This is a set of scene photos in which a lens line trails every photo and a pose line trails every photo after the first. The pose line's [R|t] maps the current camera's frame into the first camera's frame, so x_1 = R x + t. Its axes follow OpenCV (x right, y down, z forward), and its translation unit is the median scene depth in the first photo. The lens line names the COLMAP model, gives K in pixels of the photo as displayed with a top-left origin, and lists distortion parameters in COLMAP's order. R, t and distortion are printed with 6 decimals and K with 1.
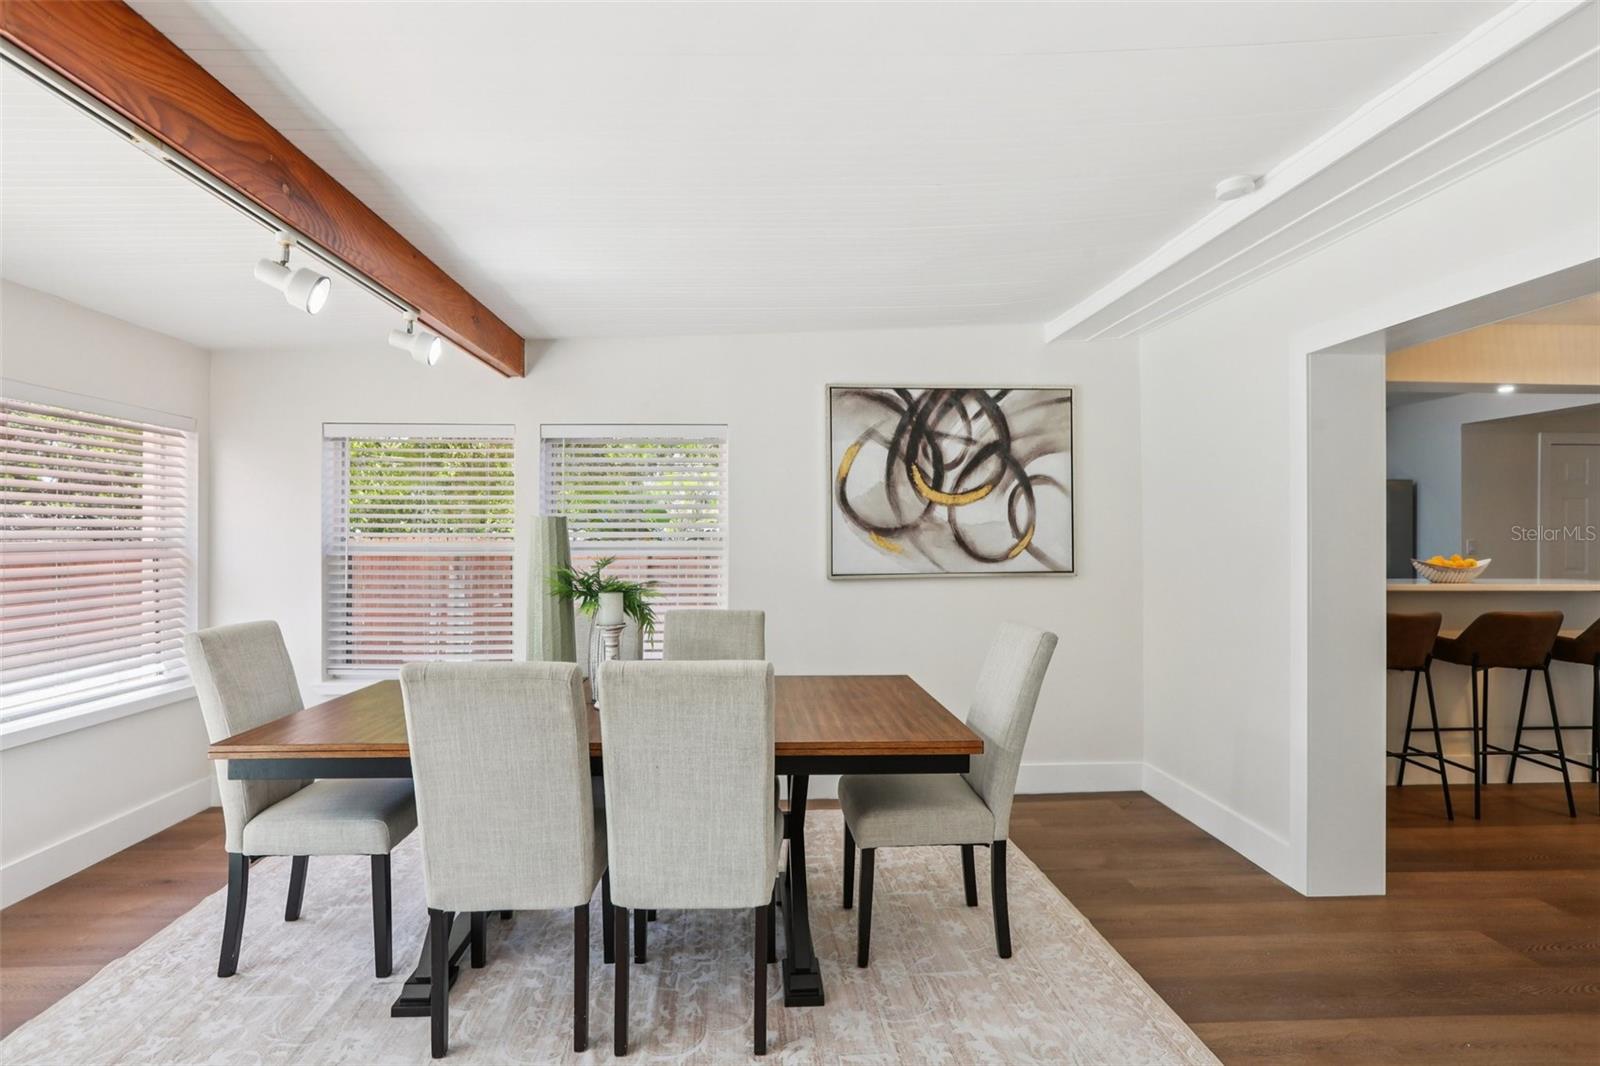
lens RADIAL K [[828.7, 0, 798.0], [0, 828.7, 536.0], [0, 0, 1]] dist [-0.038849, 0.016851]
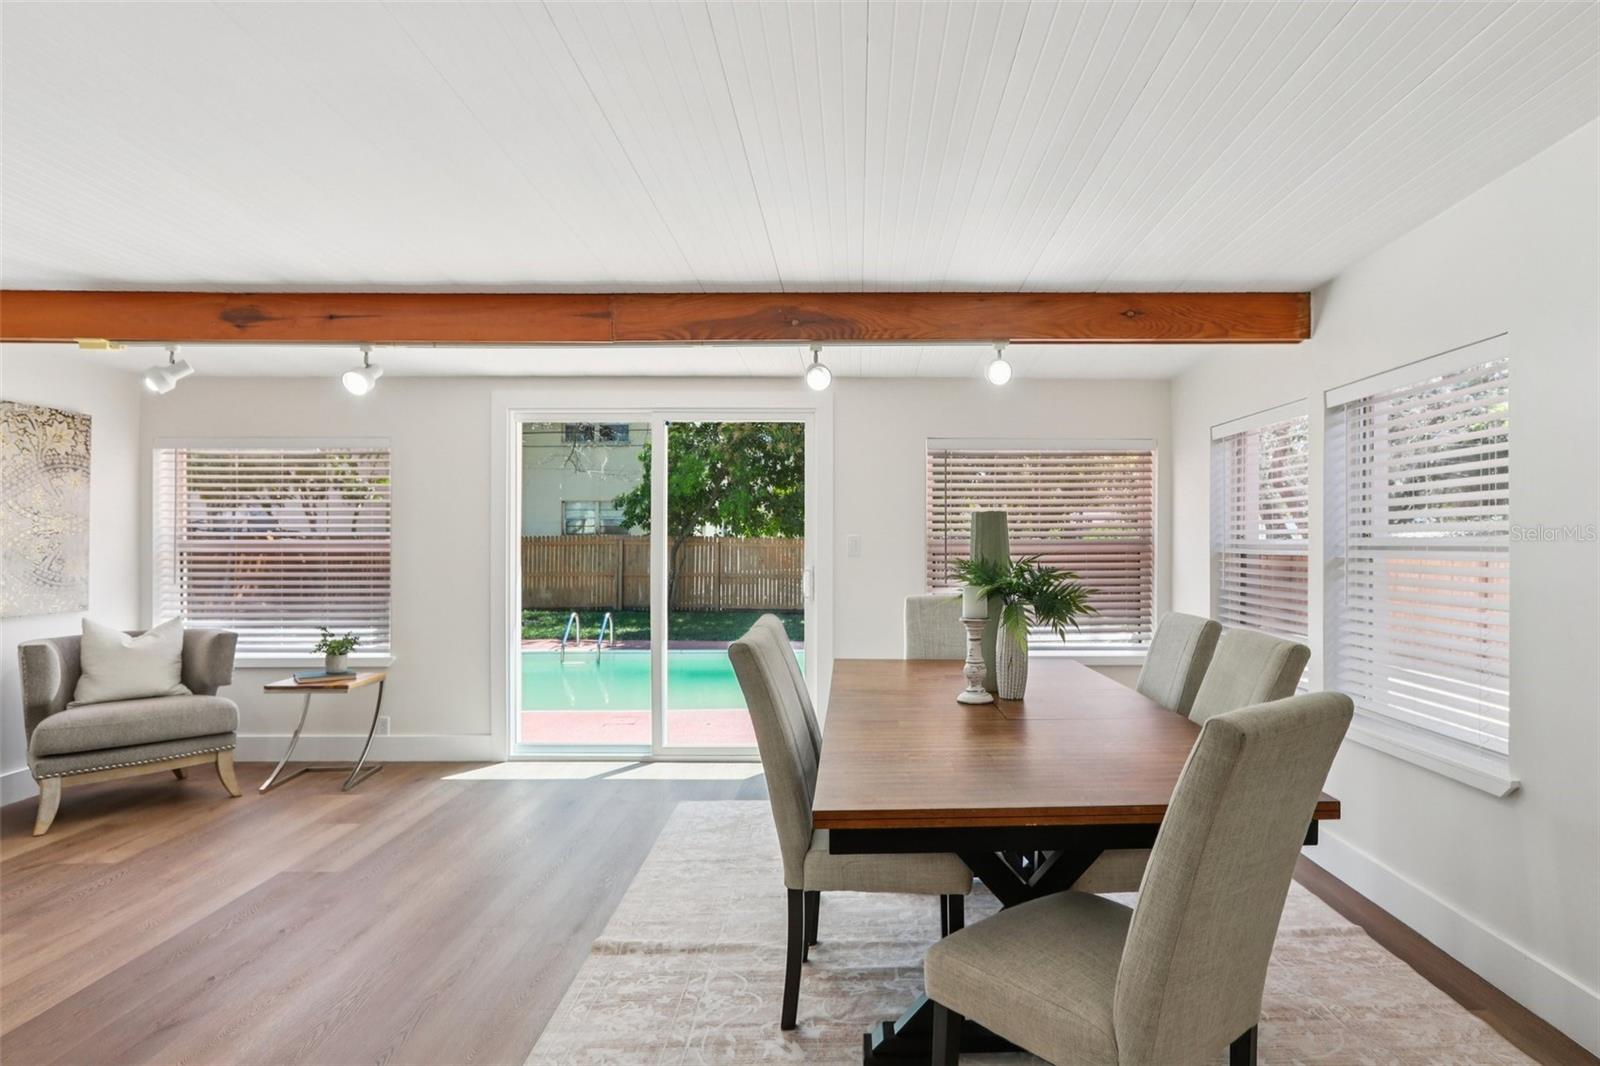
lens RADIAL K [[828.7, 0, 863.9], [0, 828.7, 534.5], [0, 0, 1]] dist [-0.038849, 0.016851]
pose [[-0.014997, -0.009608, -0.999841, 0.486261], [0.004242, 0.999944, -0.009673, 0.009899], [0.999879, -0.004386, -0.014955, 0.548501]]
